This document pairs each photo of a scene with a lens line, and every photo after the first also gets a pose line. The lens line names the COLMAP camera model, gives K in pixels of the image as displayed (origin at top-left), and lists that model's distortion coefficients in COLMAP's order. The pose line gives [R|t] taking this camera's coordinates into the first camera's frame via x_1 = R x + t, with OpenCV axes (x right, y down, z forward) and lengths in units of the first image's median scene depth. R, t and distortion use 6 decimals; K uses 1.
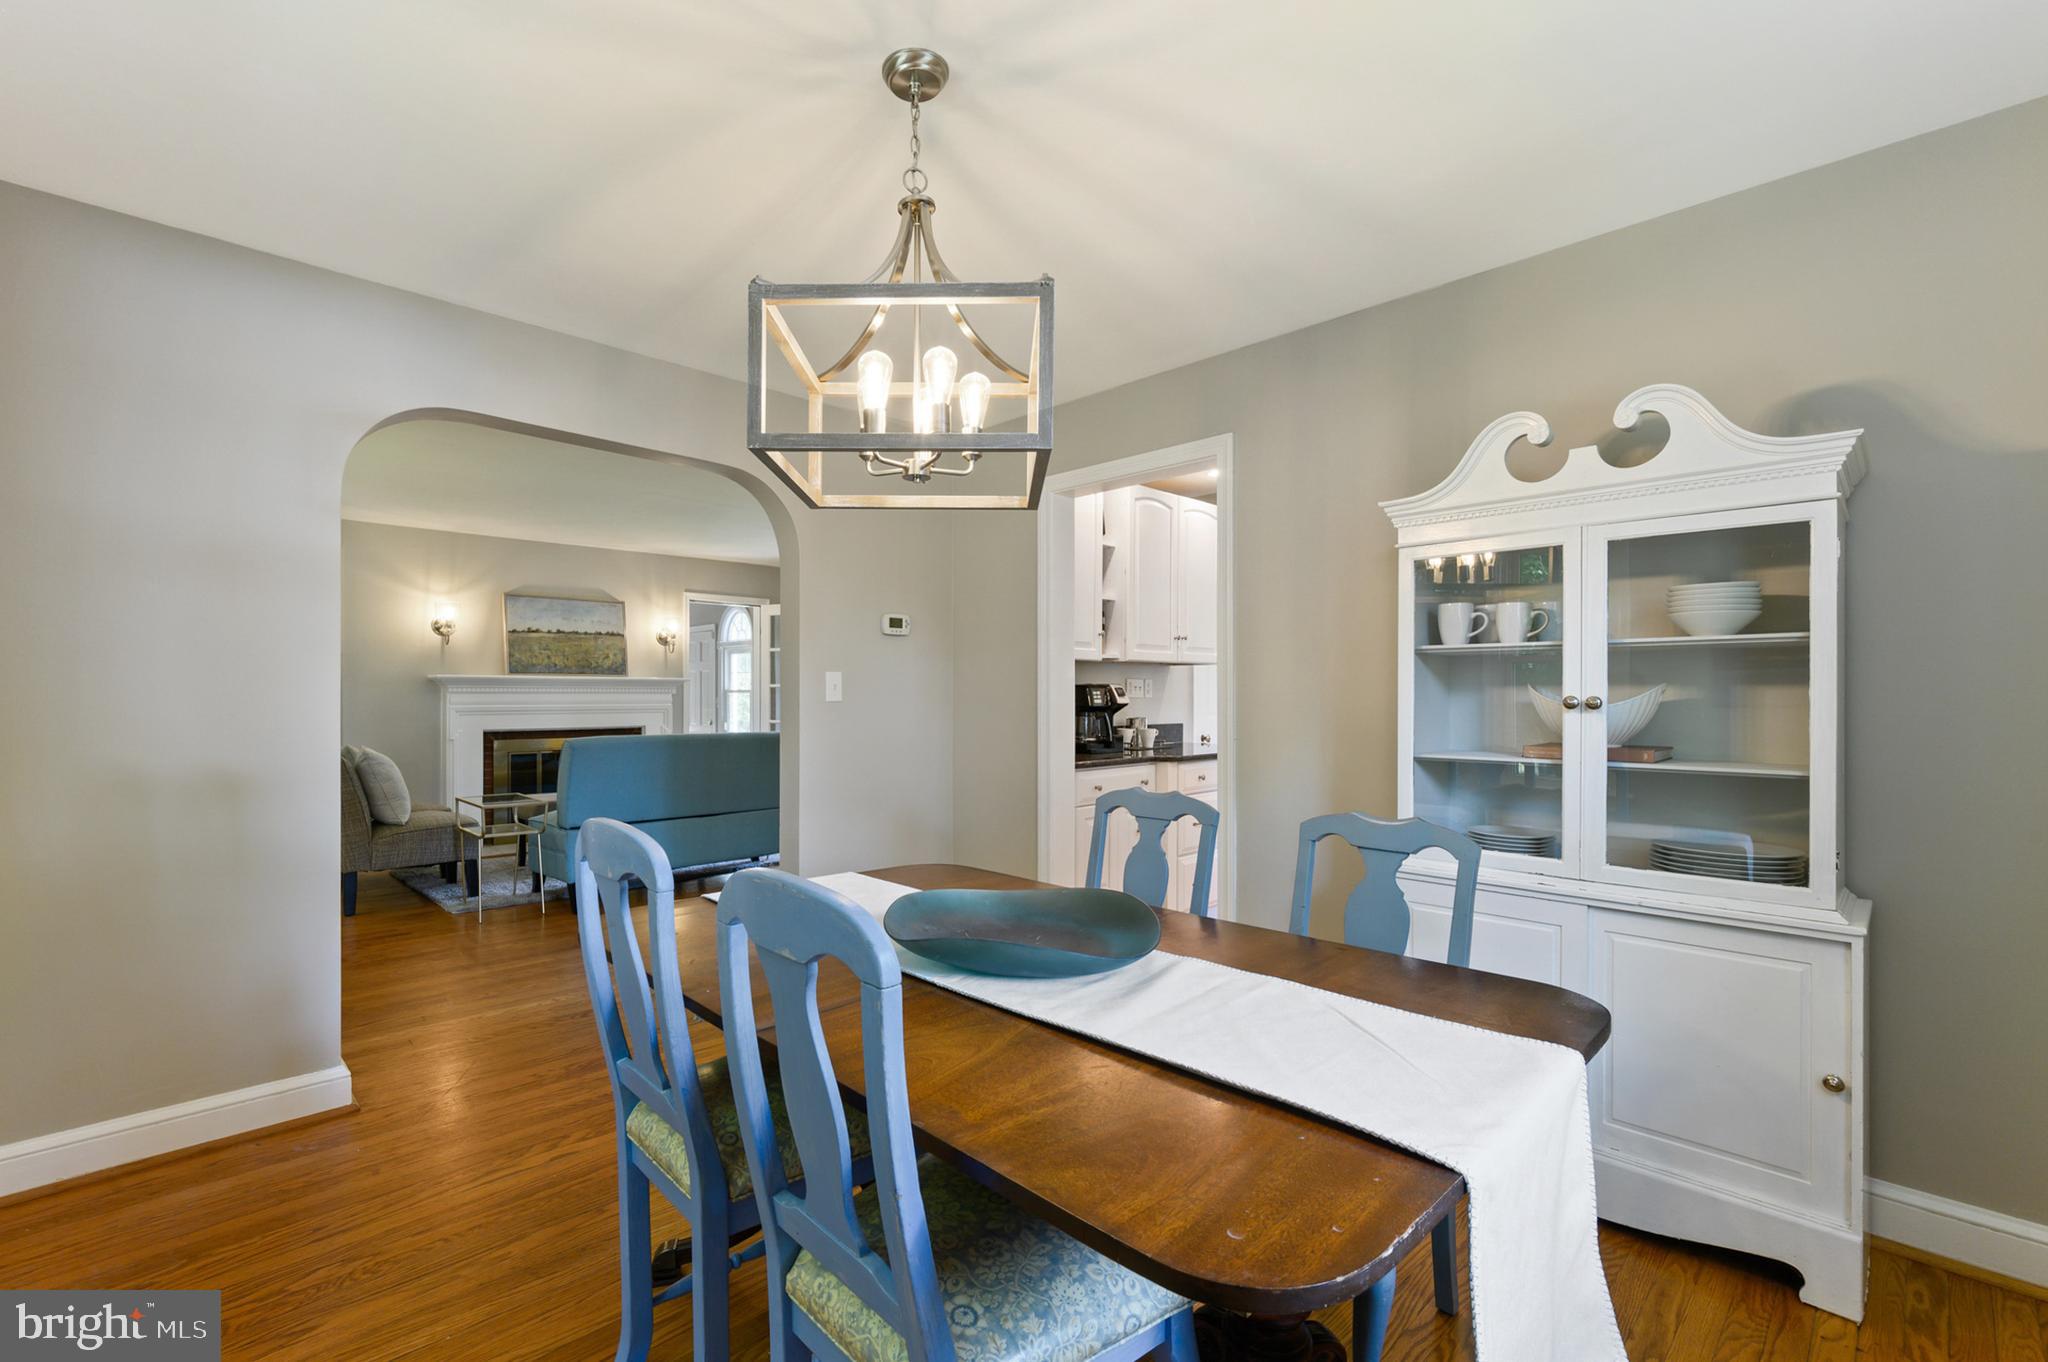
lens RADIAL K [[864.5, 0, 950.7], [0, 864.5, 696.1], [0, 0, 1]] dist [-0.002219, -0.000141]
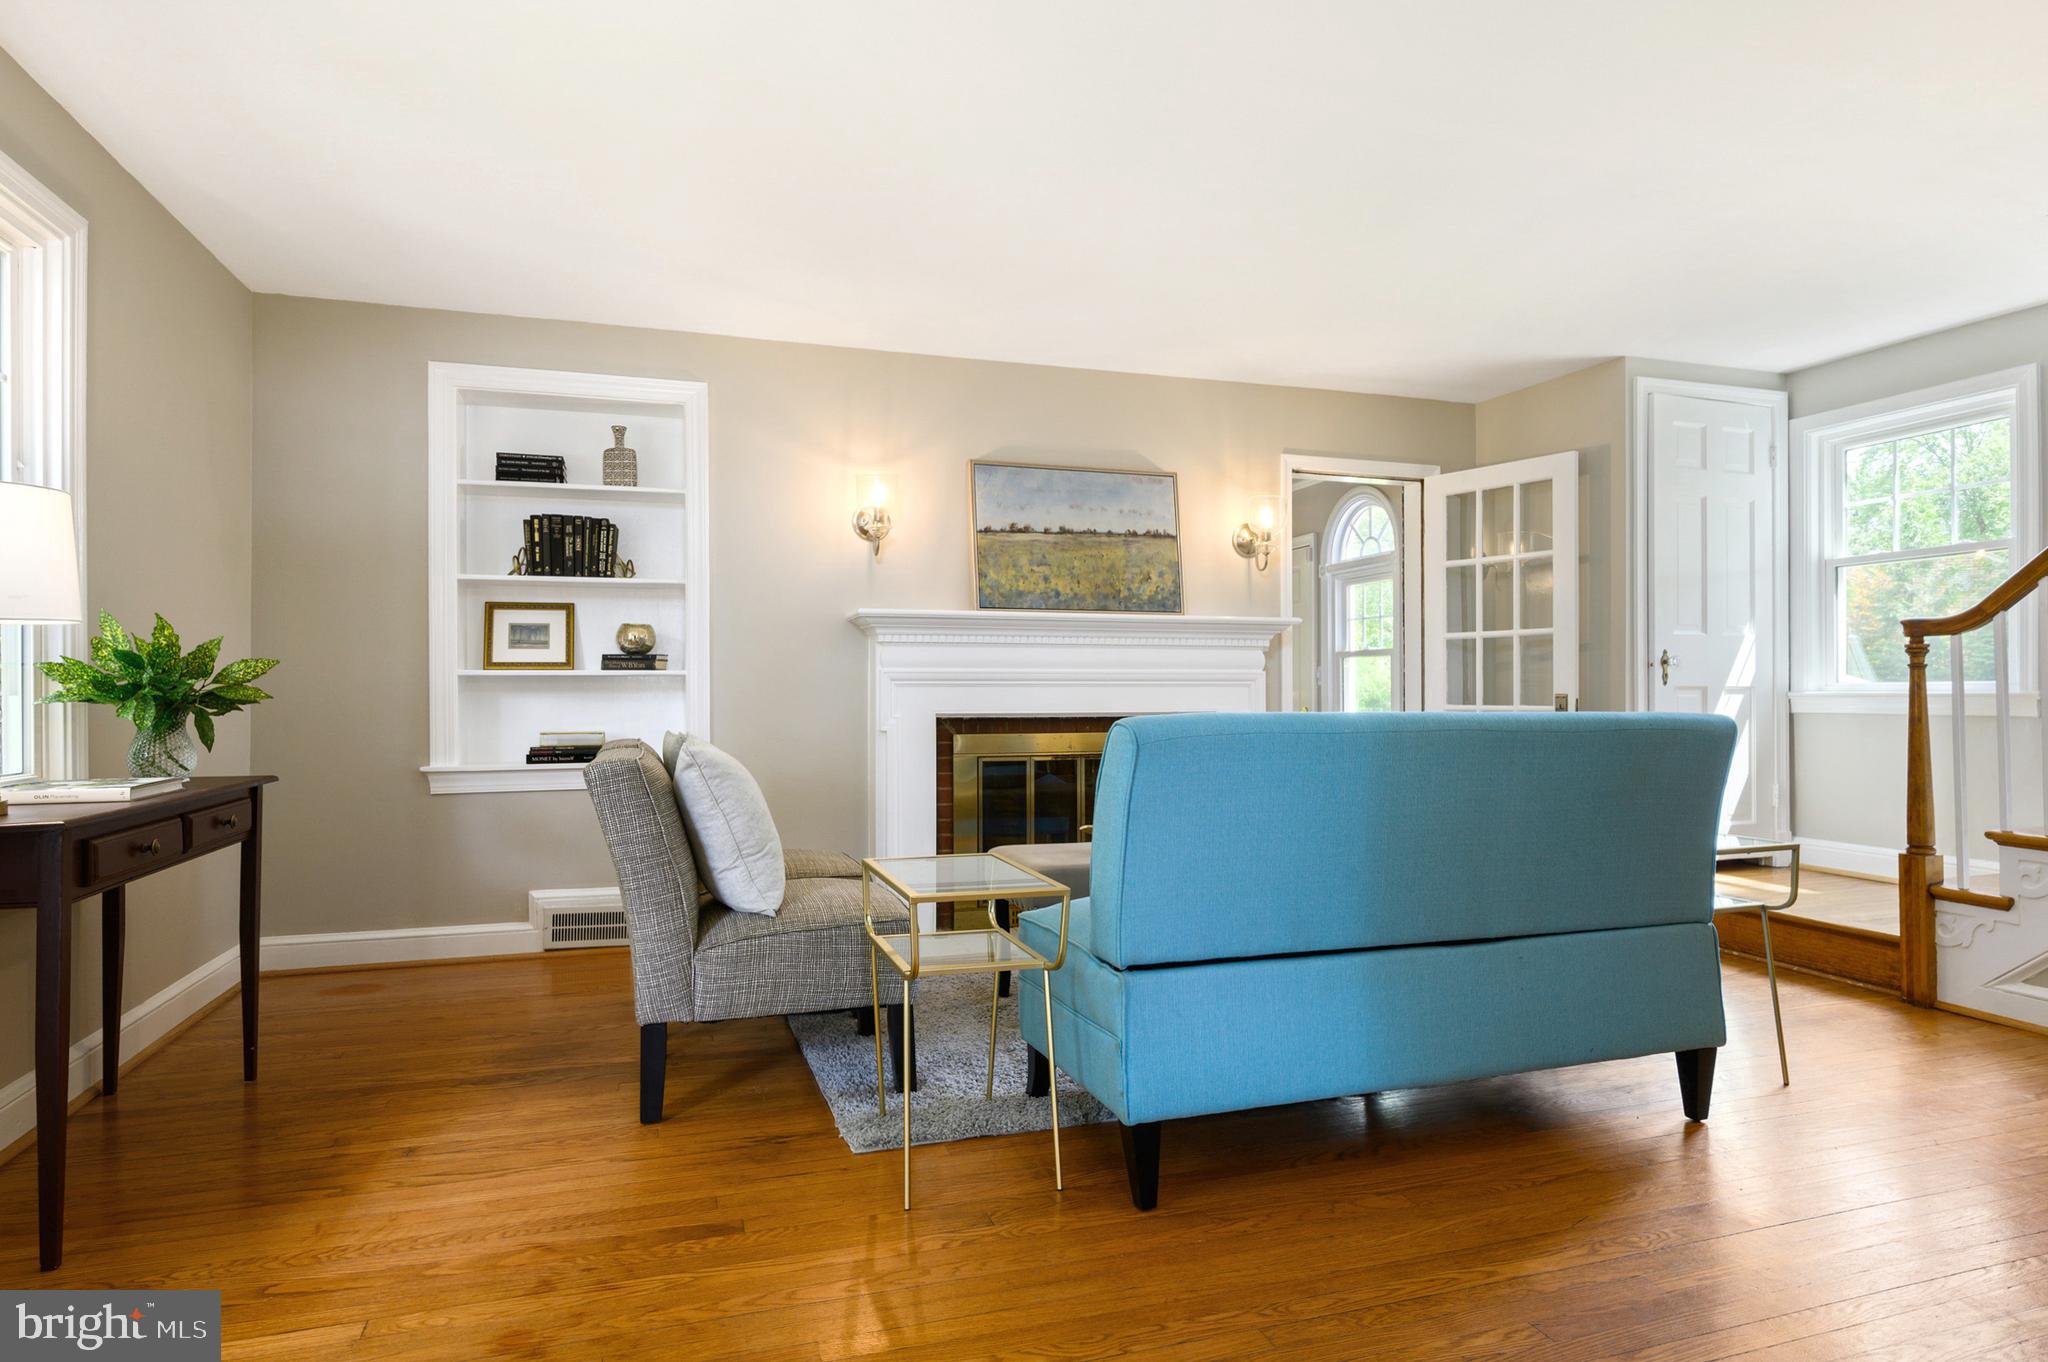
lens RADIAL K [[1141.5, 0, 1020.0], [0, 1141.5, 690.2], [0, 0, 1]] dist [-0.001273, 0.000984]
pose [[0.904855, -0.002065, -0.425716, -0.184469], [0.000648, 0.999994, -0.003474, 0.025789], [0.425720, 0.002868, 0.904850, 0.365337]]
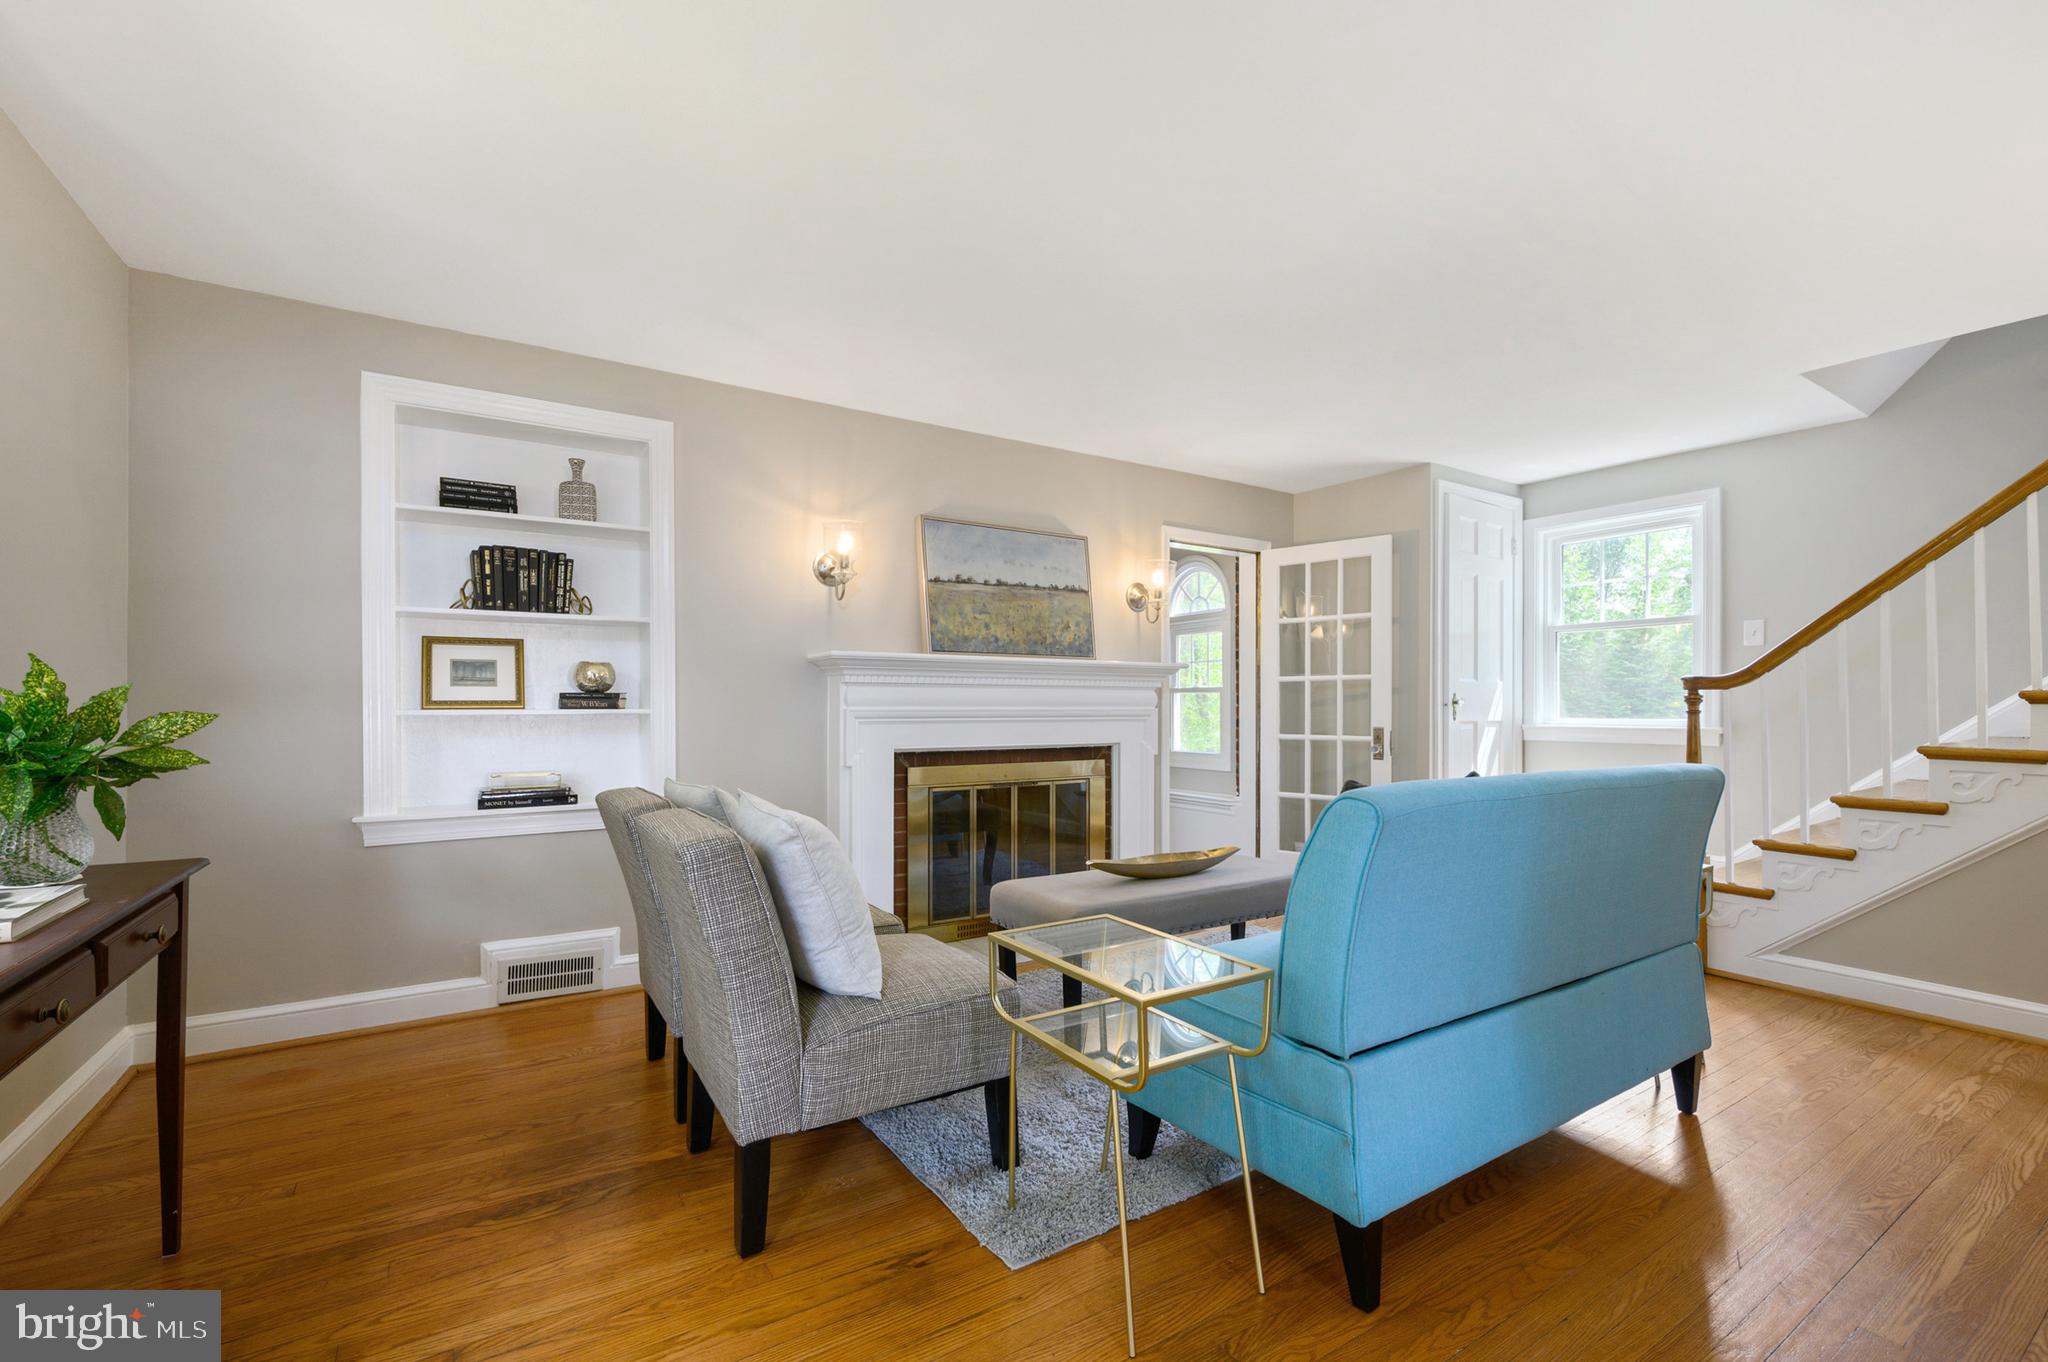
lens RADIAL K [[870.9, 0, 1017.3], [0, 870.9, 709.1], [0, 0, 1]] dist [-0.000564, -0.000238]
pose [[0.982357, 0.001597, -0.187009, -0.337640], [-0.001436, 0.999998, 0.000999, 0.011081], [0.187010, -0.000713, 0.982358, 0.426507]]
